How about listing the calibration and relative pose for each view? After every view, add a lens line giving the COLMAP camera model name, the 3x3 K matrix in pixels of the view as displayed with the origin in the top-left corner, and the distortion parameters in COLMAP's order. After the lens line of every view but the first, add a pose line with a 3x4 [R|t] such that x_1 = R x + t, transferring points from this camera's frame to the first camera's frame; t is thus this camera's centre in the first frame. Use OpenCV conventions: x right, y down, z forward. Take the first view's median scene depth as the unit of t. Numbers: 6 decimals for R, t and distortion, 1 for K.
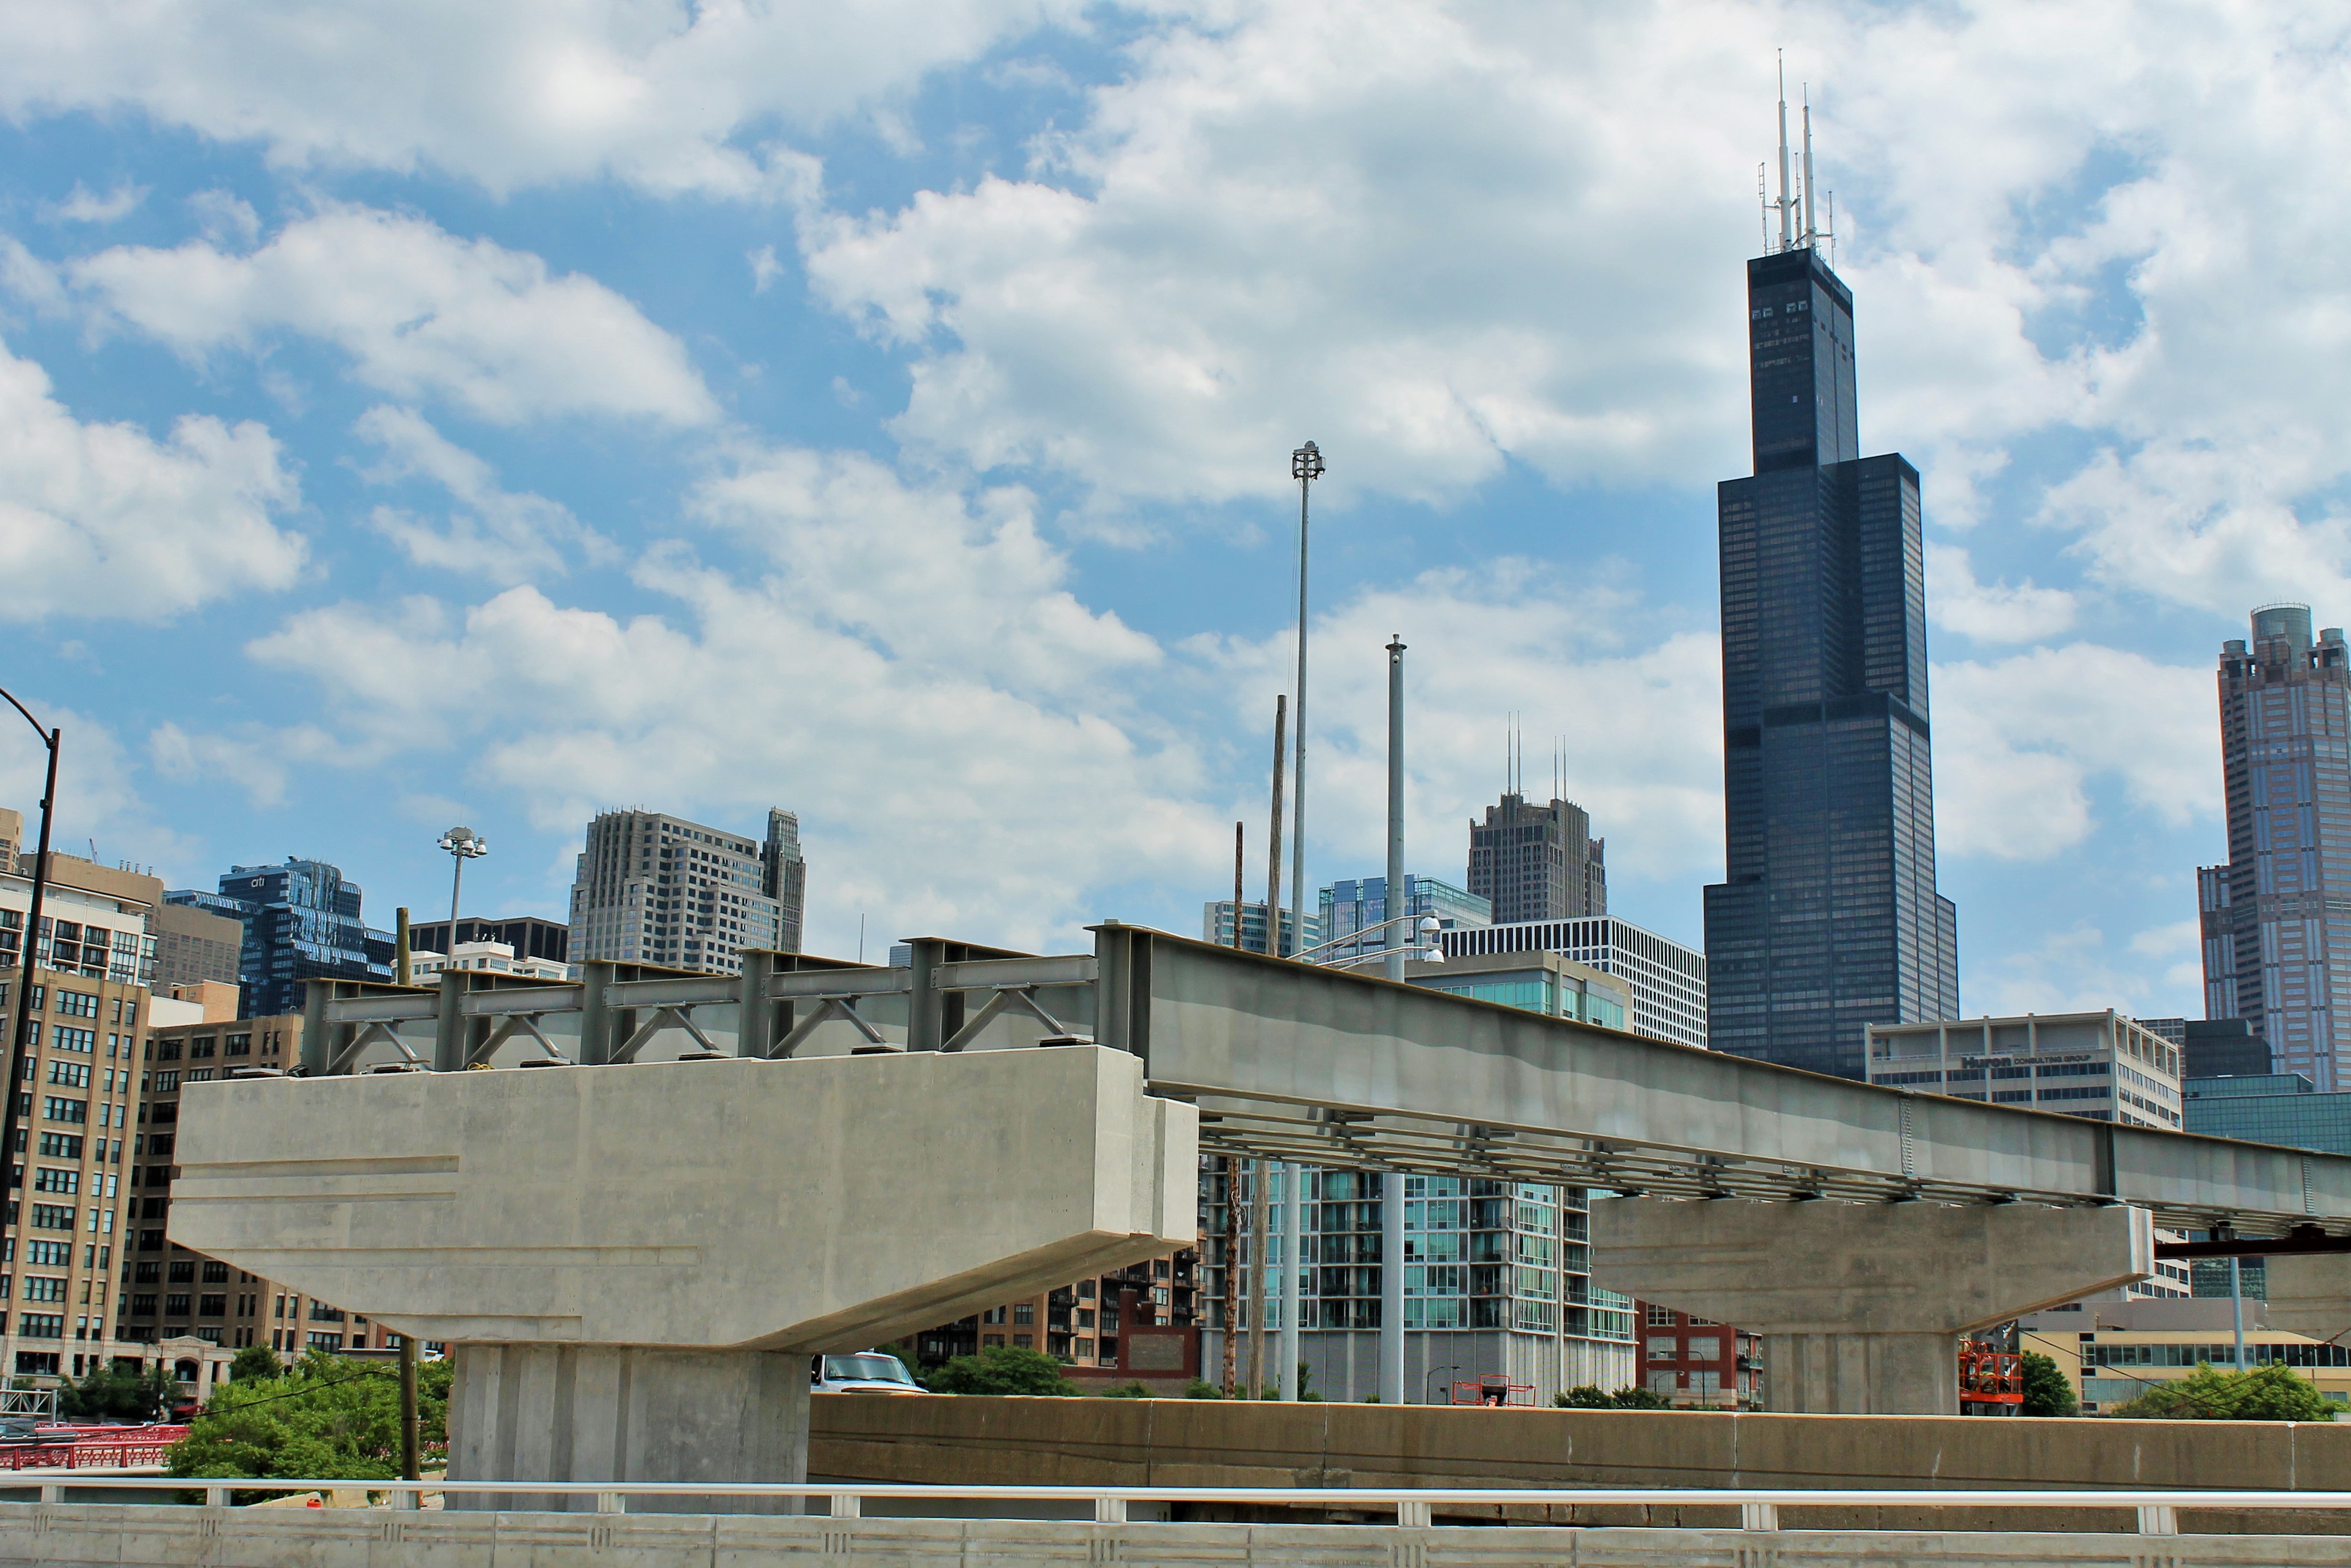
lens RADIAL K [[2712.0, 0, 1175.5], [0, 2712.0, 883.8], [0, 0, 1]] dist [-0.093722, 0.047729]
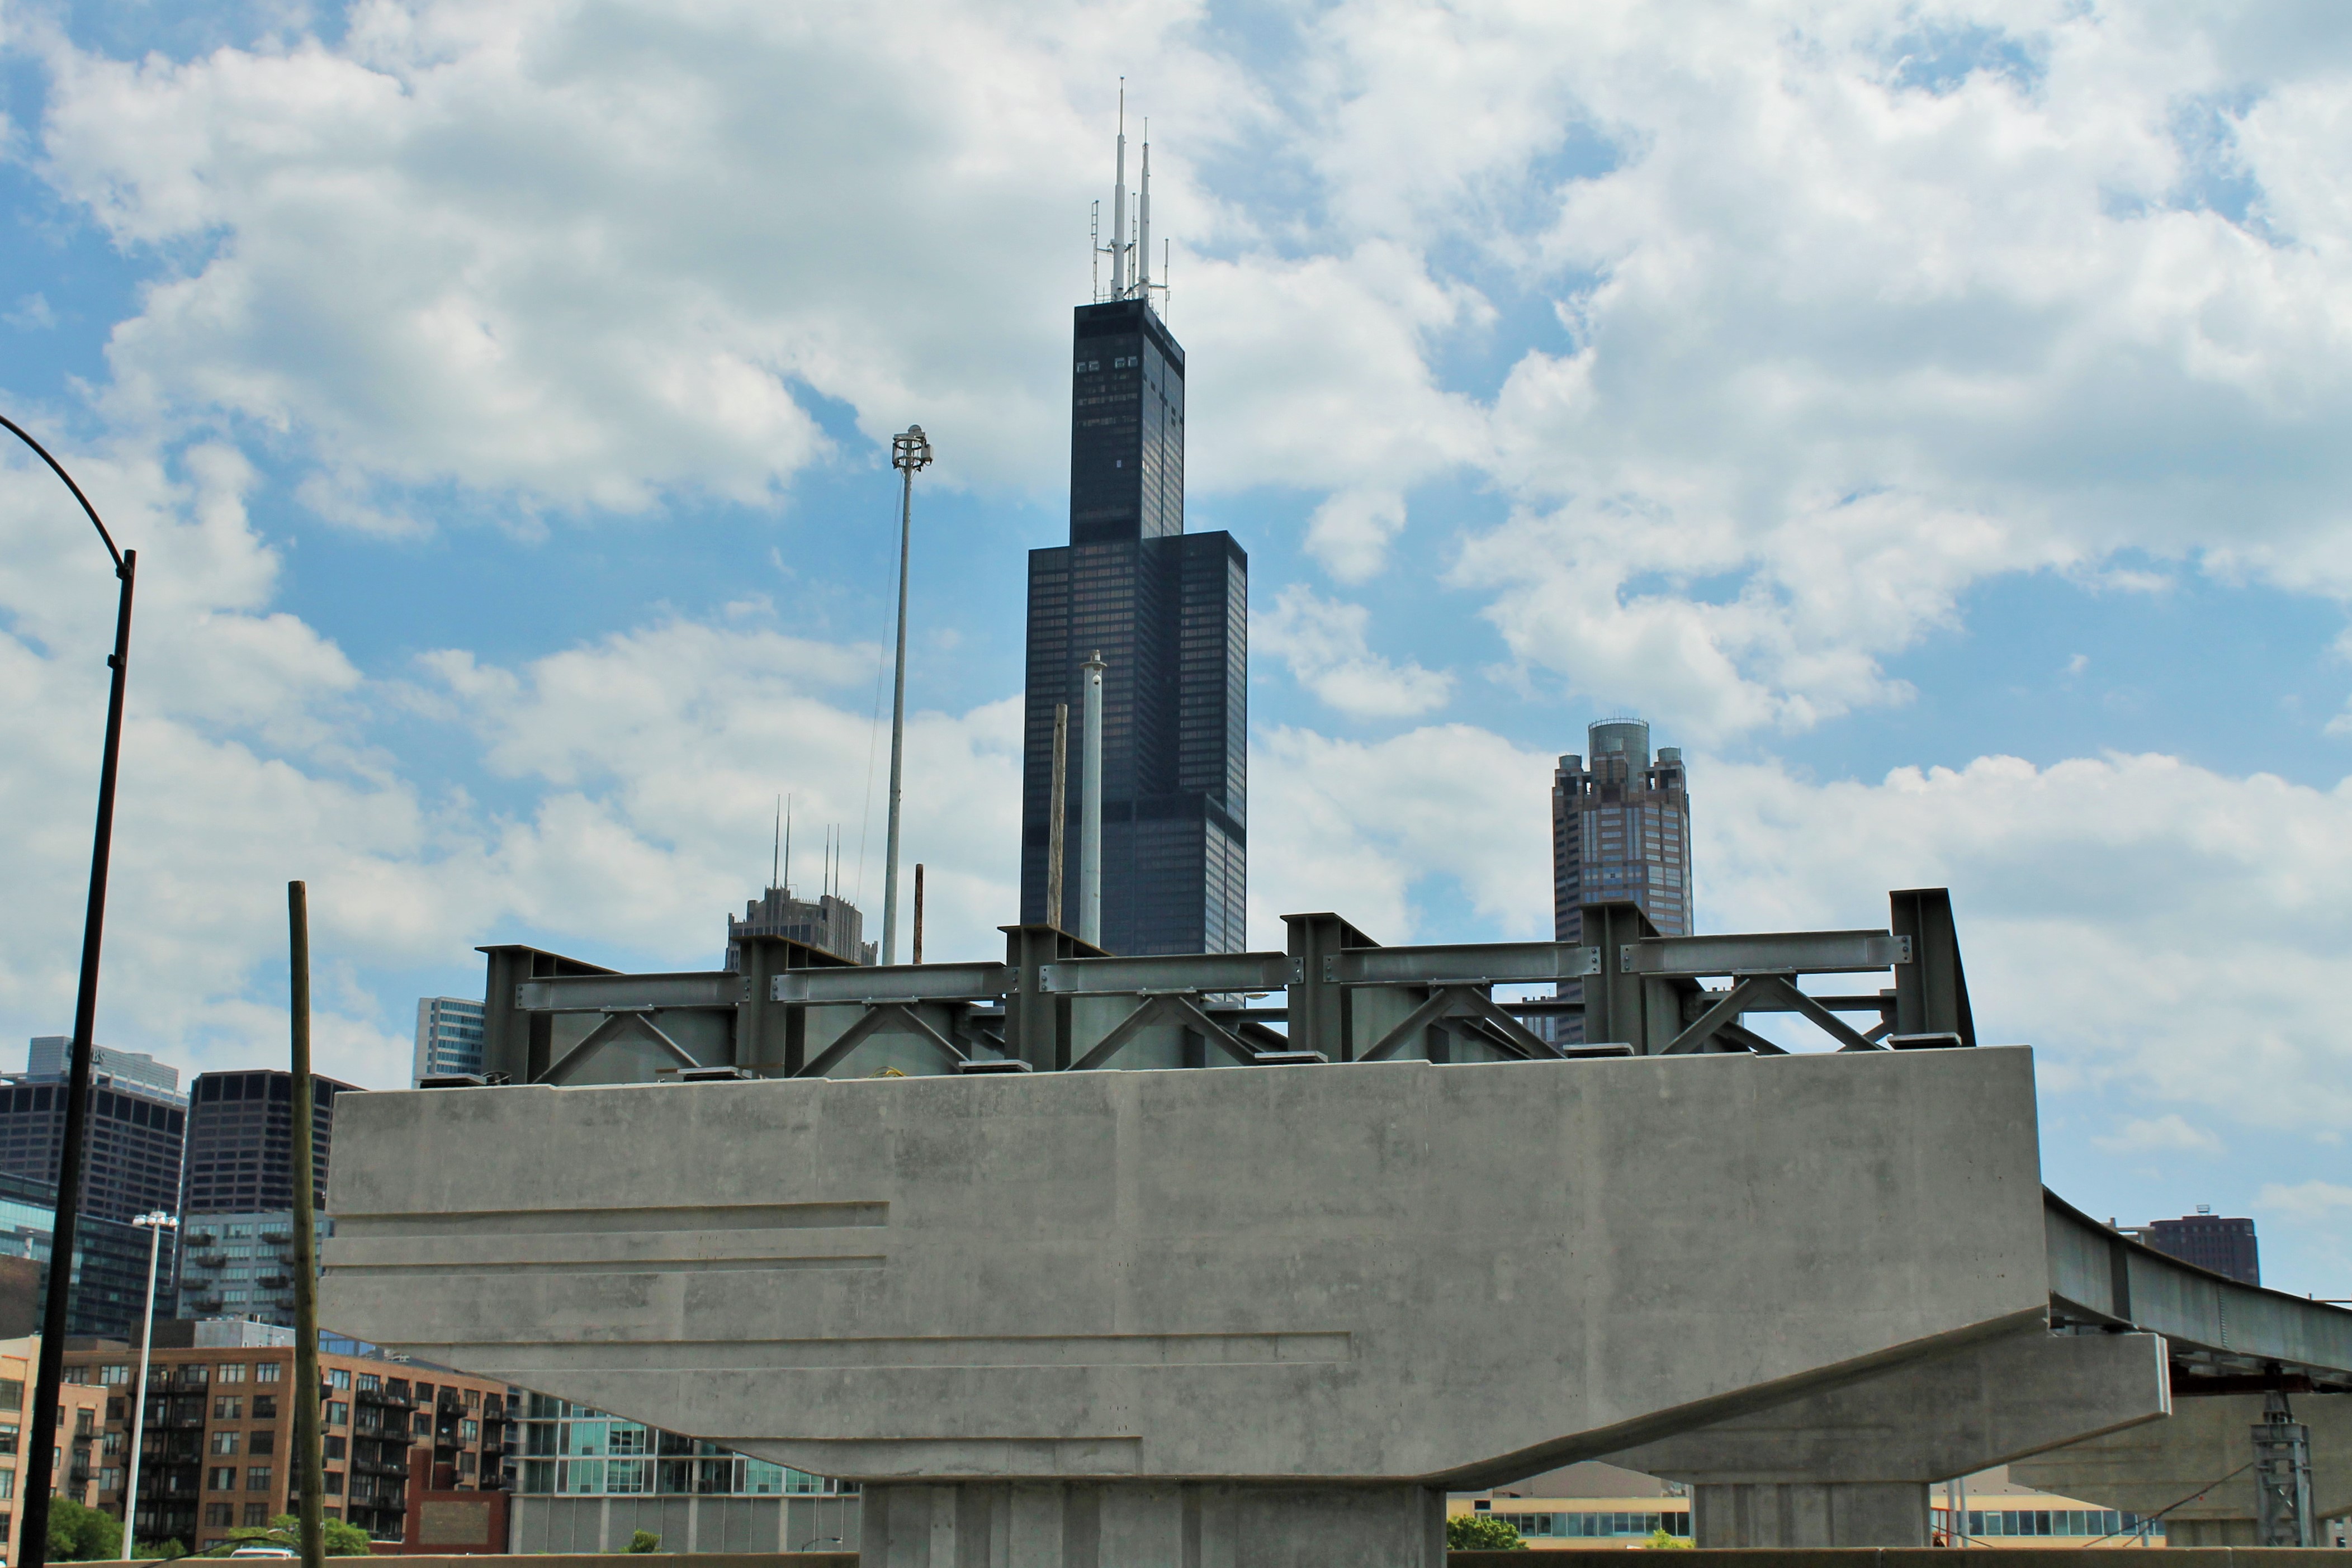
lens RADIAL K [[3076.6, 0, 1176.6], [0, 3076.6, 872.7], [0, 0, 1]] dist [-0.057488, 0.031249]
pose [[0.967841, 0.045030, 0.247499, -0.381416], [-0.035634, 0.998469, -0.042316, 0.047550], [-0.249025, 0.032136, 0.967964, 0.227943]]
